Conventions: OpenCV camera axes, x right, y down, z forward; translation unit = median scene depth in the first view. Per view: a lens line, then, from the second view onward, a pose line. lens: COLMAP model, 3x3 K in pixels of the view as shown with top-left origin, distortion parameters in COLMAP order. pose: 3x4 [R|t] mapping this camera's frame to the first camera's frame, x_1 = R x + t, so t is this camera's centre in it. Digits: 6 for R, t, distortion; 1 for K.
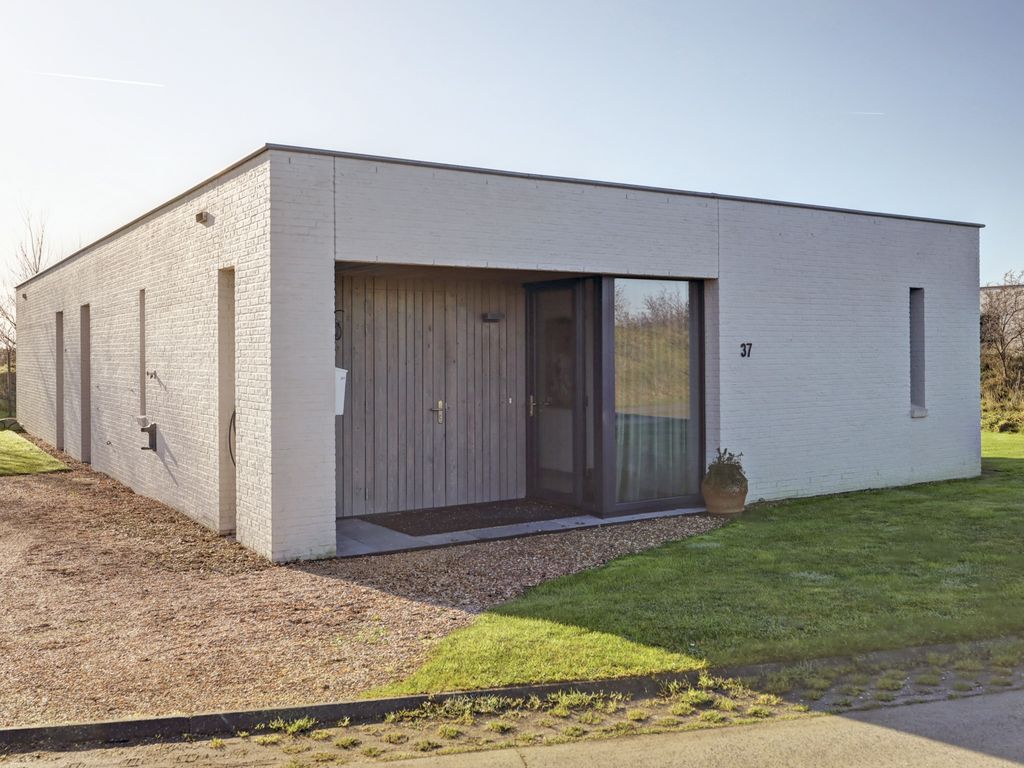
lens RADIAL K [[850.3, 0, 495.0], [0, 850.3, 380.7], [0, 0, 1]] dist [-0.029569, -0.006151]
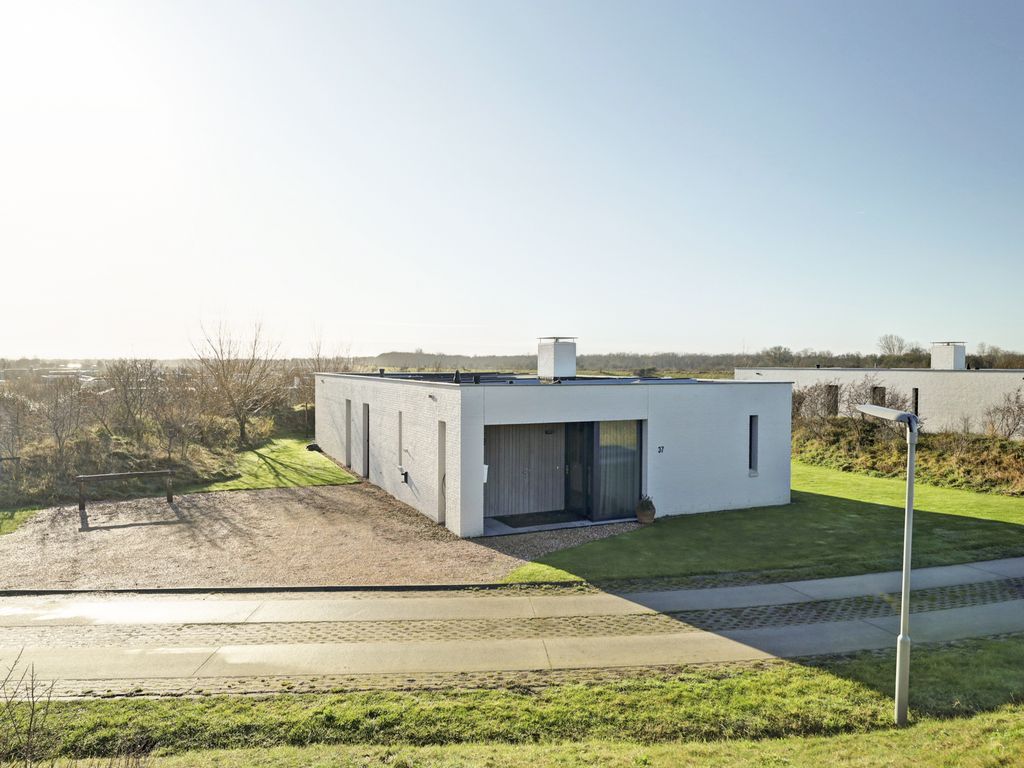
lens RADIAL K [[669.6, 0, 512.0], [0, 669.6, 384.0], [0, 0, 1]] dist [-0.043467, -0.000111]
pose [[0.990996, 0.016054, -0.132928, 0.163942], [-0.012395, 0.999523, 0.028304, -0.313288], [0.133319, -0.026402, 0.990722, -0.999849]]
